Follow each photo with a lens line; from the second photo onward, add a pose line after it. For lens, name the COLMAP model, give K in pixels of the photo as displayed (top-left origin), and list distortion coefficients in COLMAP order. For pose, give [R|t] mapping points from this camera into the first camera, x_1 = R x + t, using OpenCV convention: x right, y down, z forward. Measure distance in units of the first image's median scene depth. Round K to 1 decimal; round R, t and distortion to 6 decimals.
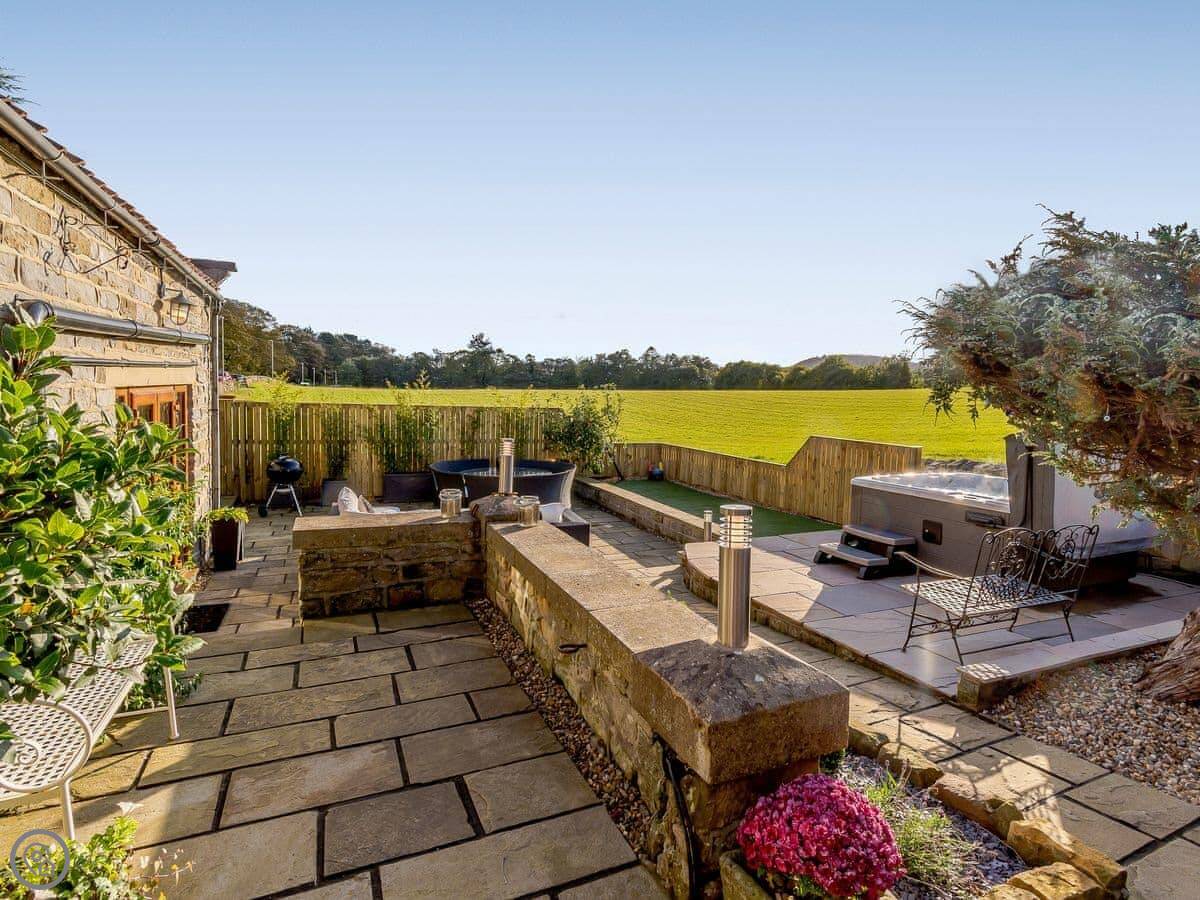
lens RADIAL K [[629.7, 0, 602.7], [0, 629.7, 425.0], [0, 0, 1]] dist [0.000777, -0.000011]
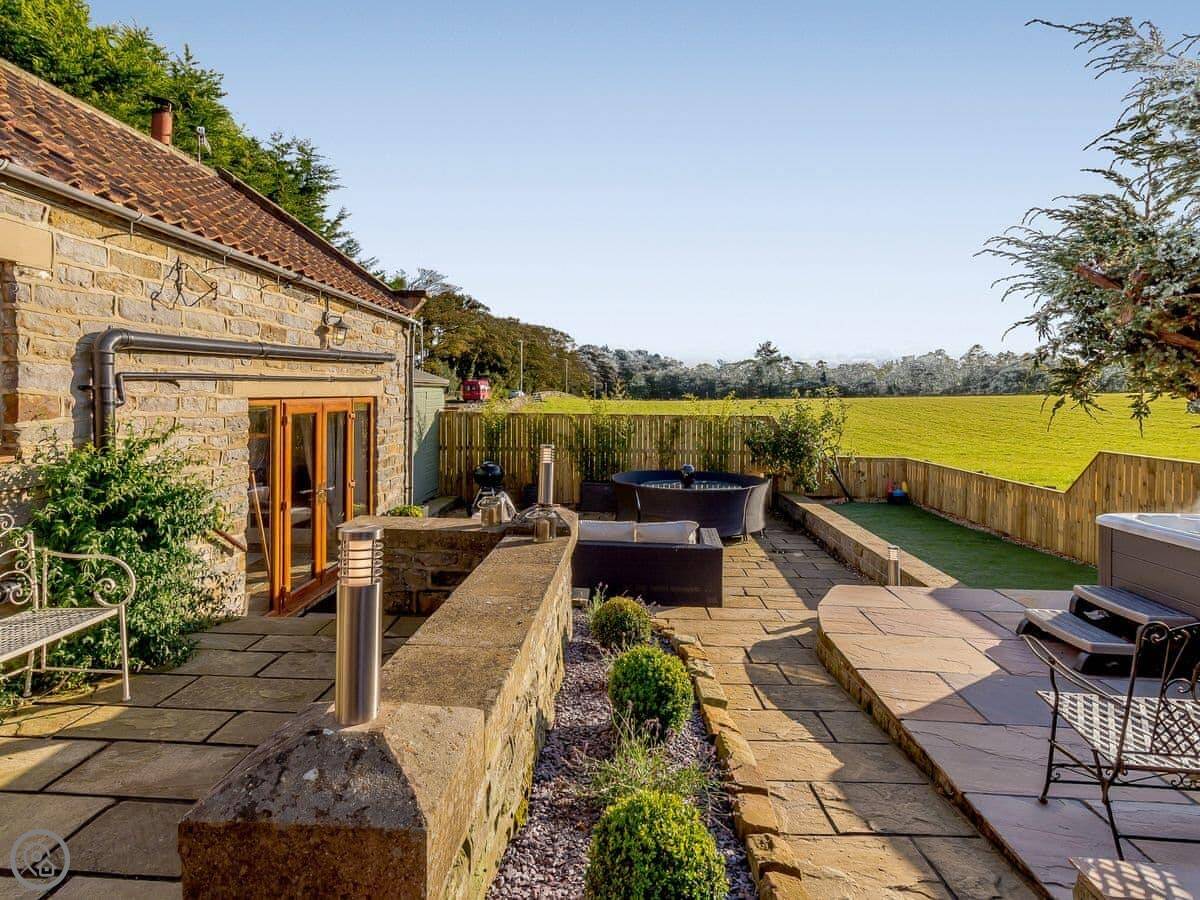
lens RADIAL K [[641.0, 0, 597.2], [0, 641.0, 394.6], [0, 0, 1]] dist [0.000951, 0.000300]
pose [[0.878878, -0.024319, -0.476426, 0.166604], [-0.007541, 0.997867, -0.064846, 0.003930], [0.476987, 0.060585, 0.876820, 0.093709]]
